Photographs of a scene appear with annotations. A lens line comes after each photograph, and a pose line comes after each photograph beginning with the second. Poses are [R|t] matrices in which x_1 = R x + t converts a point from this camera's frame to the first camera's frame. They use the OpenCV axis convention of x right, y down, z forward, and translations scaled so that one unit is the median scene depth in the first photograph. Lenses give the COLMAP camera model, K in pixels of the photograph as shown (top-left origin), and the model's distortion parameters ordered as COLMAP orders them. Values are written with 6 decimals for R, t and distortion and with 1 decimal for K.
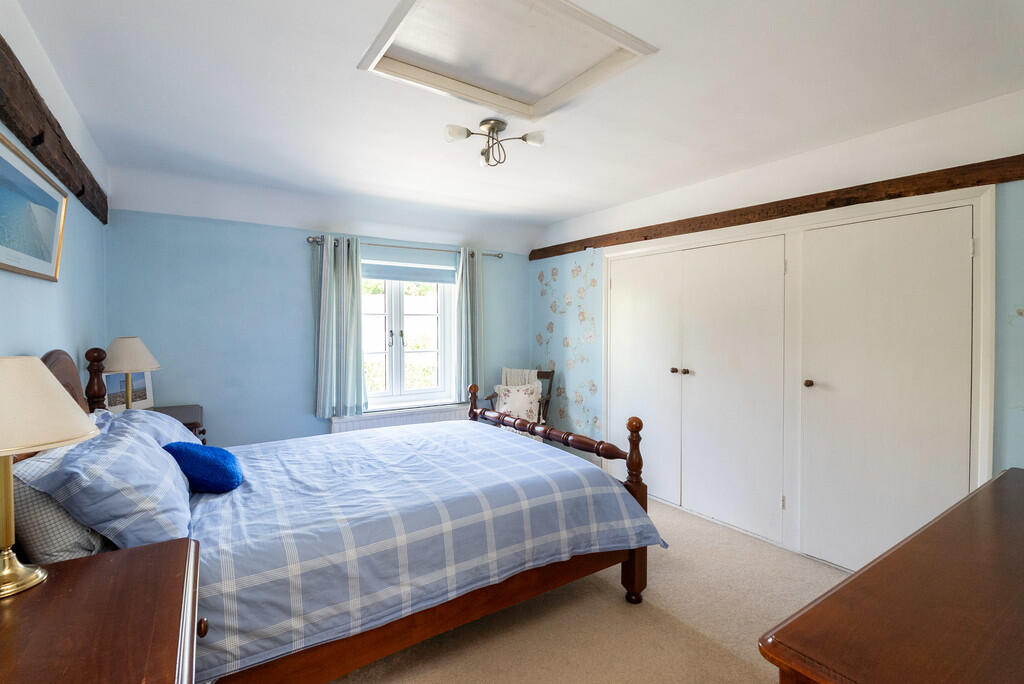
lens RADIAL K [[467.1, 0, 507.2], [0, 467.1, 334.7], [0, 0, 1]] dist [-0.005556, -0.000187]
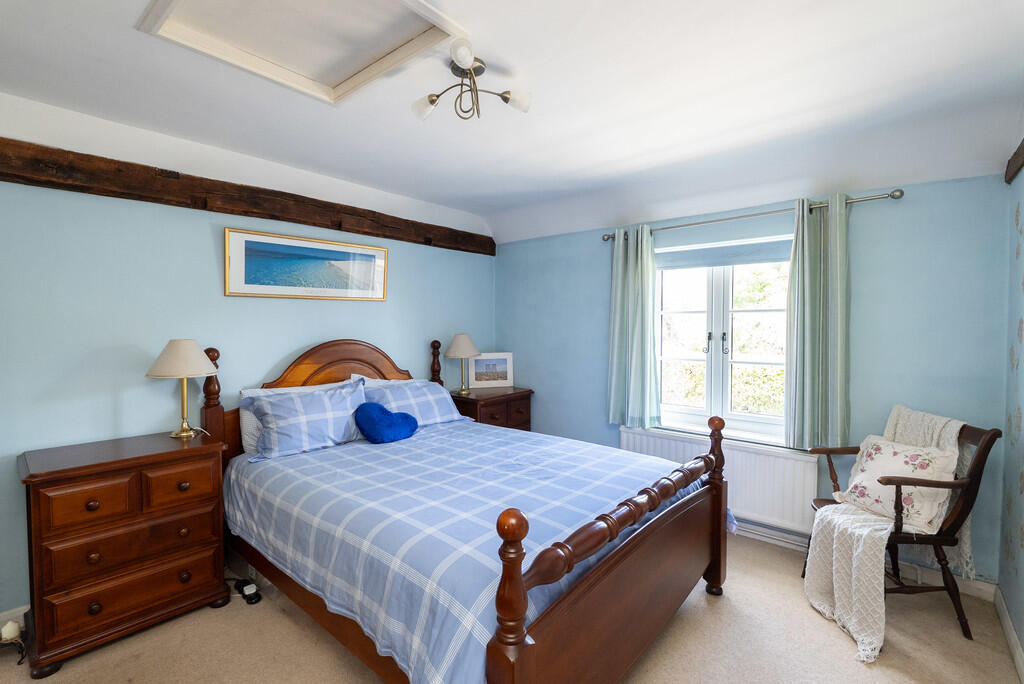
lens RADIAL K [[467.1, 0, 506.7], [0, 467.1, 337.0], [0, 0, 1]] dist [-0.005556, -0.000187]
pose [[0.278771, 0.022934, -0.960084, 0.412114], [-0.020224, 0.999633, 0.018007, -0.008671], [0.960145, 0.014397, 0.279132, 0.474704]]
